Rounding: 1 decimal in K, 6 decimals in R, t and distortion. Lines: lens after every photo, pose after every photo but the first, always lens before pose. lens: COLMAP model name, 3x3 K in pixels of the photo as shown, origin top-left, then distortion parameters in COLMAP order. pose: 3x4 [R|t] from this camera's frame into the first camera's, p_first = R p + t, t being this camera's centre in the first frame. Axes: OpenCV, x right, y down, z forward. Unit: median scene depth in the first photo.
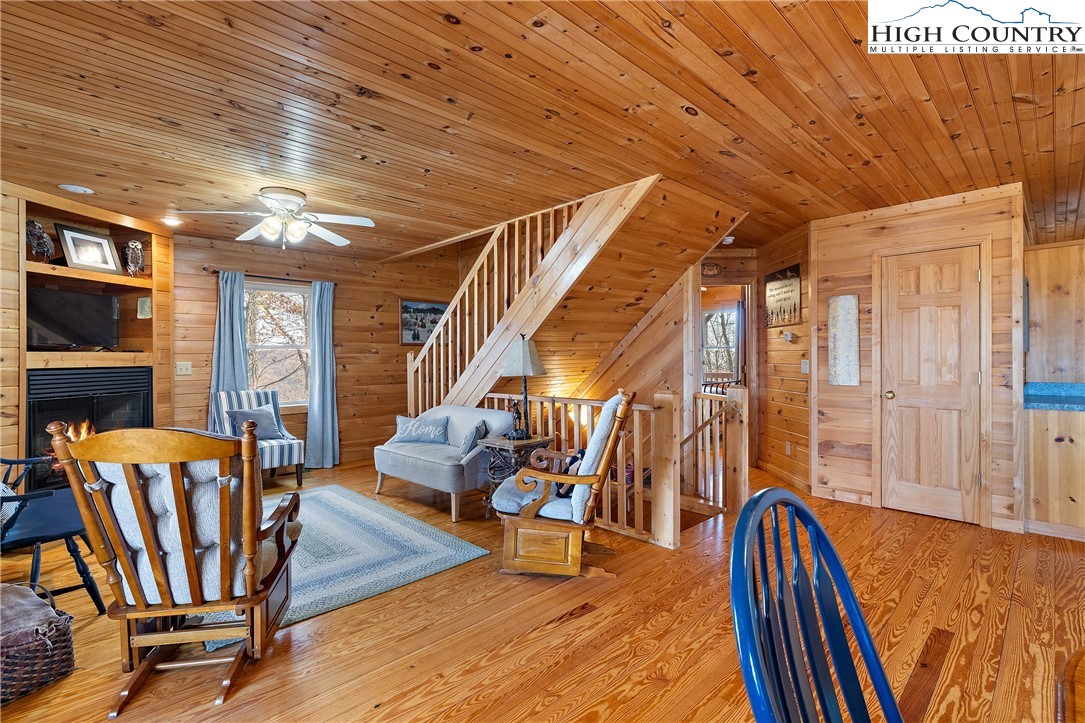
lens RADIAL K [[503.2, 0, 544.1], [0, 503.2, 355.7], [0, 0, 1]] dist [-0.007013, 0.001042]
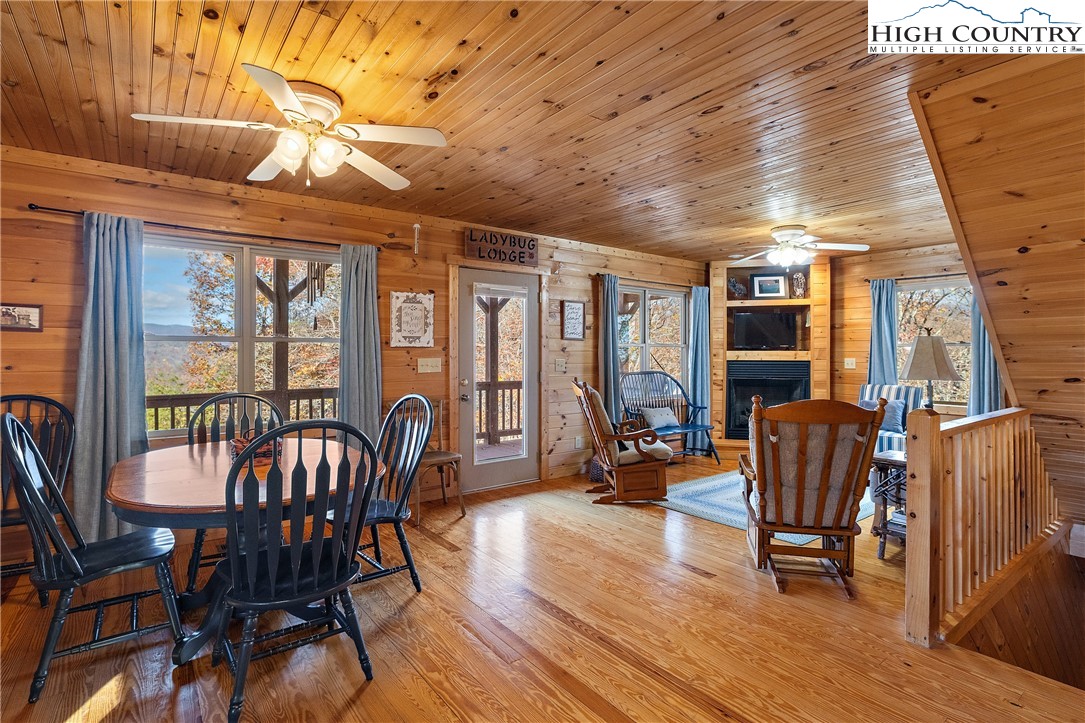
lens RADIAL K [[529.5, 0, 534.3], [0, 529.5, 355.8], [0, 0, 1]] dist [-0.007338, 0.001261]
pose [[-0.128370, 0.008996, -0.991686, 0.854434], [-0.000331, 0.999958, 0.009114, -0.006781], [0.991726, 0.001498, -0.128362, 0.488708]]
